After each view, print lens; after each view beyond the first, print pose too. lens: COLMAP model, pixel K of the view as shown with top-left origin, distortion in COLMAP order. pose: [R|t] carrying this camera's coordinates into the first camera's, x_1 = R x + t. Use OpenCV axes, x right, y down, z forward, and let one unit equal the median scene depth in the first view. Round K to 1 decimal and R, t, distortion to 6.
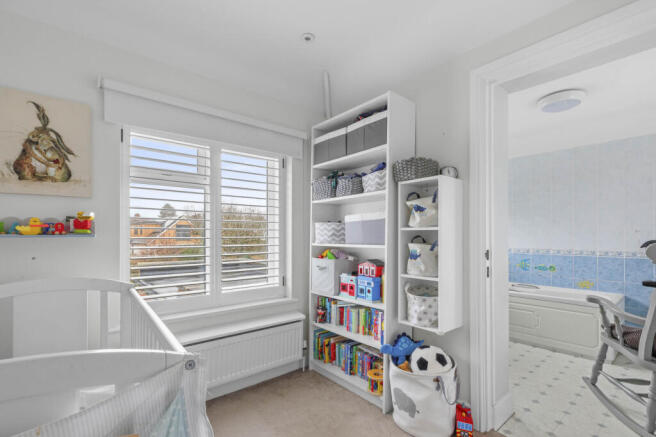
lens RADIAL K [[298.3, 0, 328.0], [0, 298.3, 233.7], [0, 0, 1]] dist [0.000623, -0.000175]
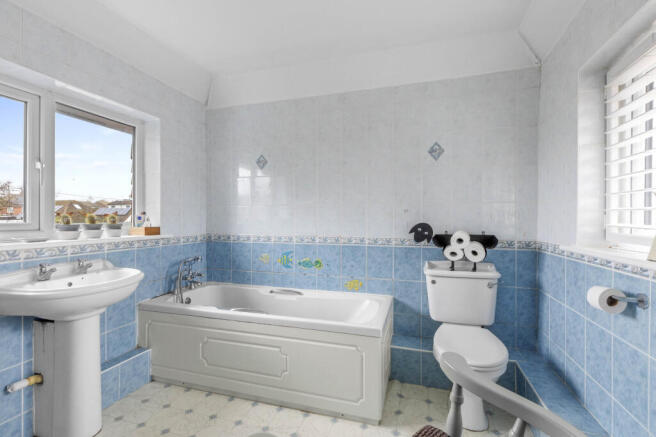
lens RADIAL K [[298.3, 0, 328.9], [0, 298.3, 217.8], [0, 0, 1]] dist [0.000623, -0.000175]
pose [[0.841876, -0.006343, 0.539634, 0.417310], [-0.000376, 0.999924, 0.012341, 0.000080], [-0.539671, -0.010592, 0.841809, 0.421532]]
